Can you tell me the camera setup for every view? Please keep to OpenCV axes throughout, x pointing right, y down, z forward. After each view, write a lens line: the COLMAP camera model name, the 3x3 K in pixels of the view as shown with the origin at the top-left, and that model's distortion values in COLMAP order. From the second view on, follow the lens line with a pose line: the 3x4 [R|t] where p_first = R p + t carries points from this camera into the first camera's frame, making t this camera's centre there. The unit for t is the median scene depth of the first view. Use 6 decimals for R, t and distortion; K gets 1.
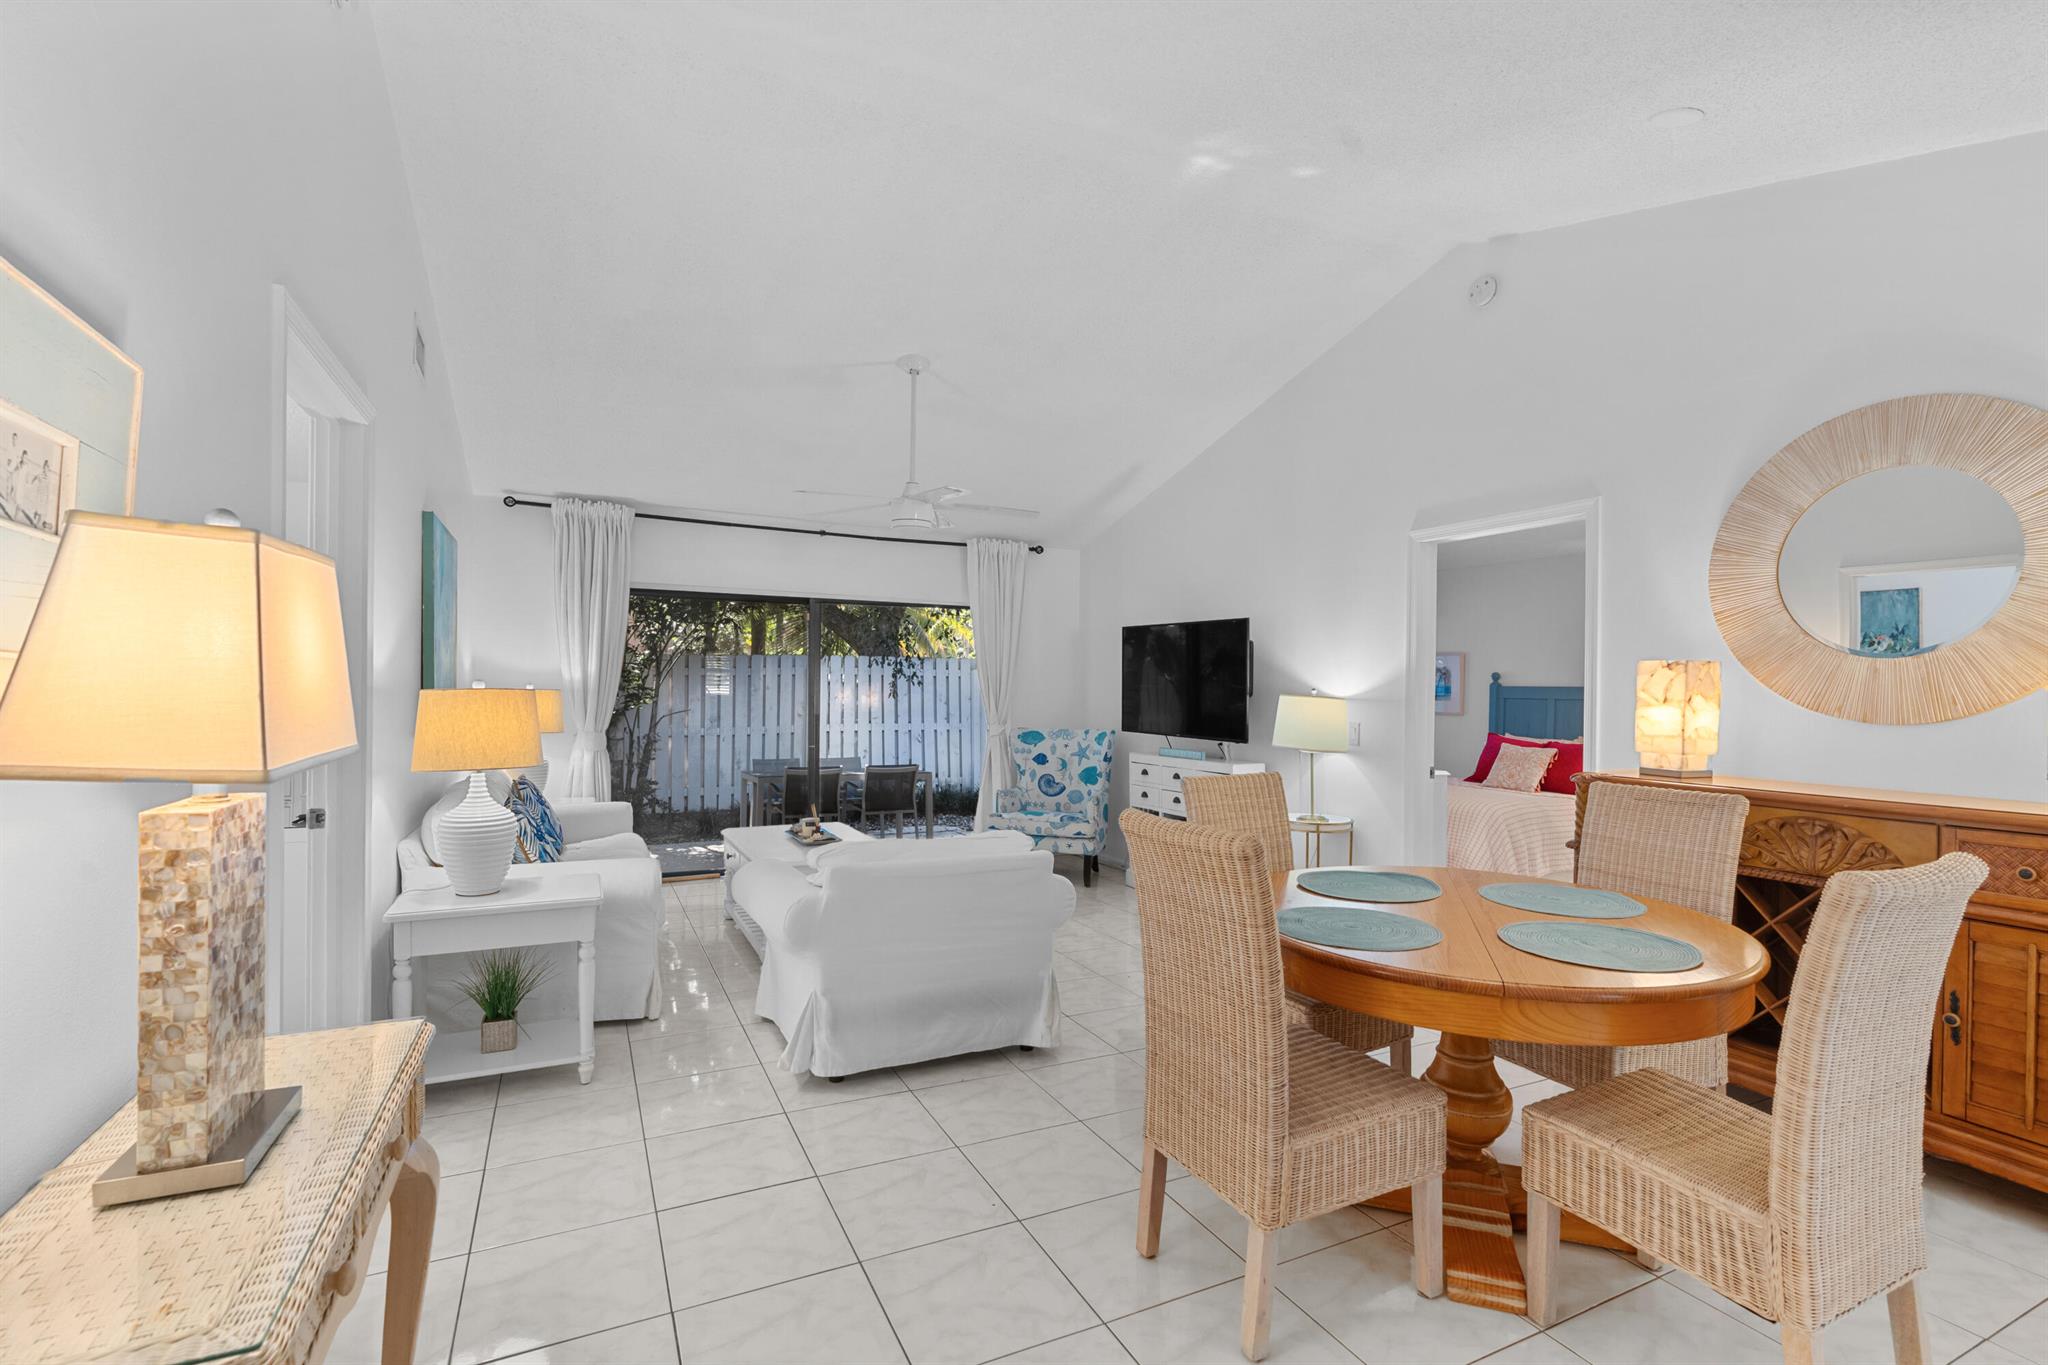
lens RADIAL K [[933.5, 0, 1027.3], [0, 933.5, 692.3], [0, 0, 1]] dist [-0.001277, -0.000046]
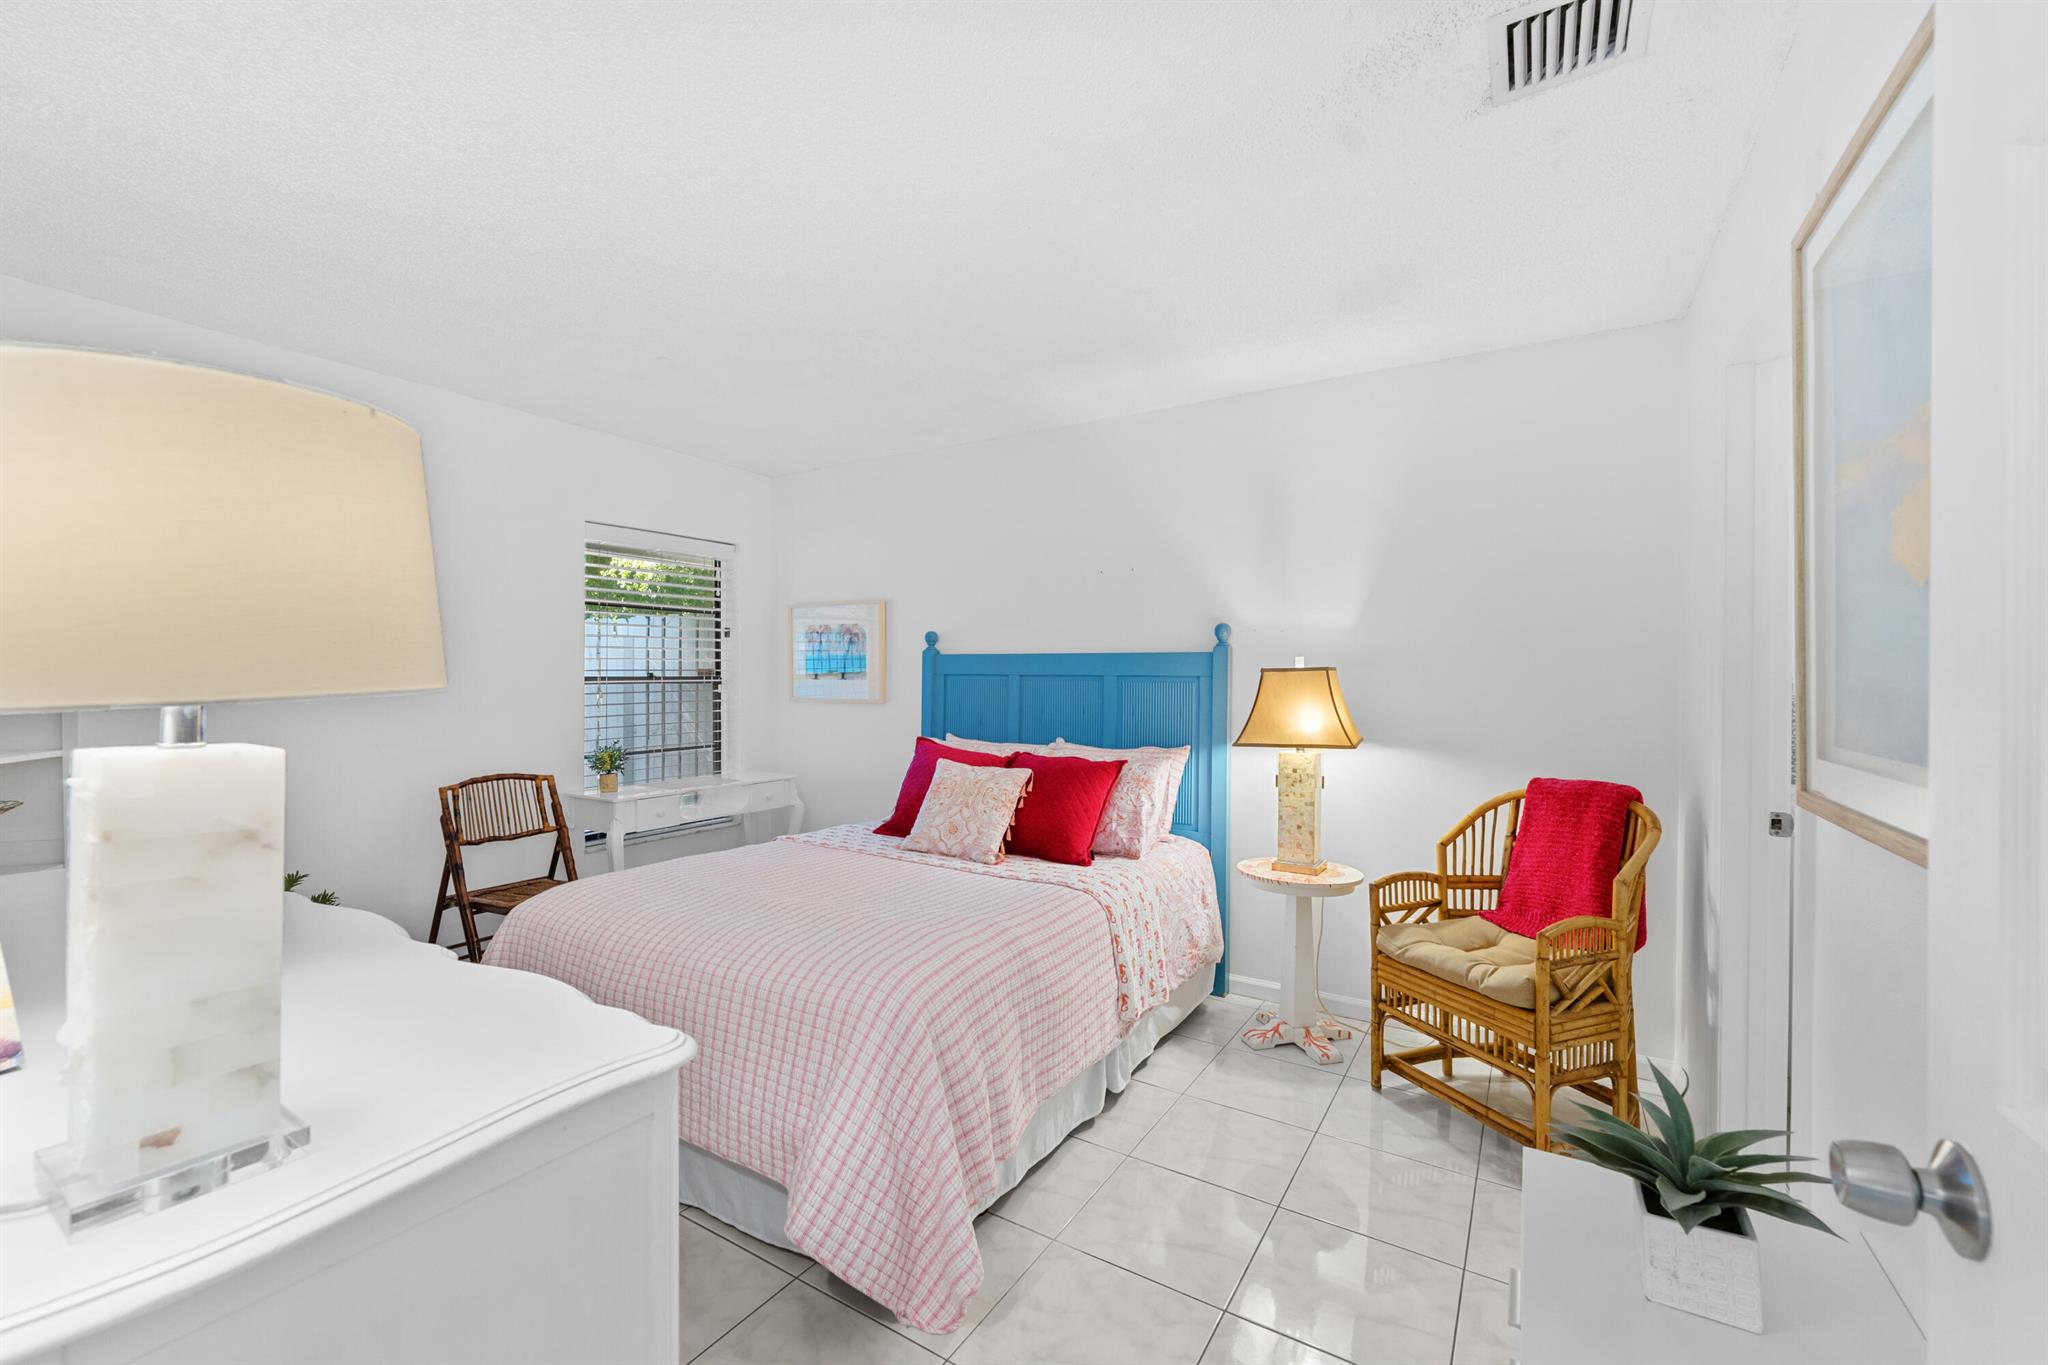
lens RADIAL K [[834.7, 0, 1027.2], [0, 834.7, 677.5], [0, 0, 1]] dist [0.000005, 0.000001]
pose [[0.847681, -0.004768, 0.530485, 0.300995], [0.002097, 0.999982, 0.005637, 0.005521], [-0.530502, -0.003666, 0.847676, 0.573134]]
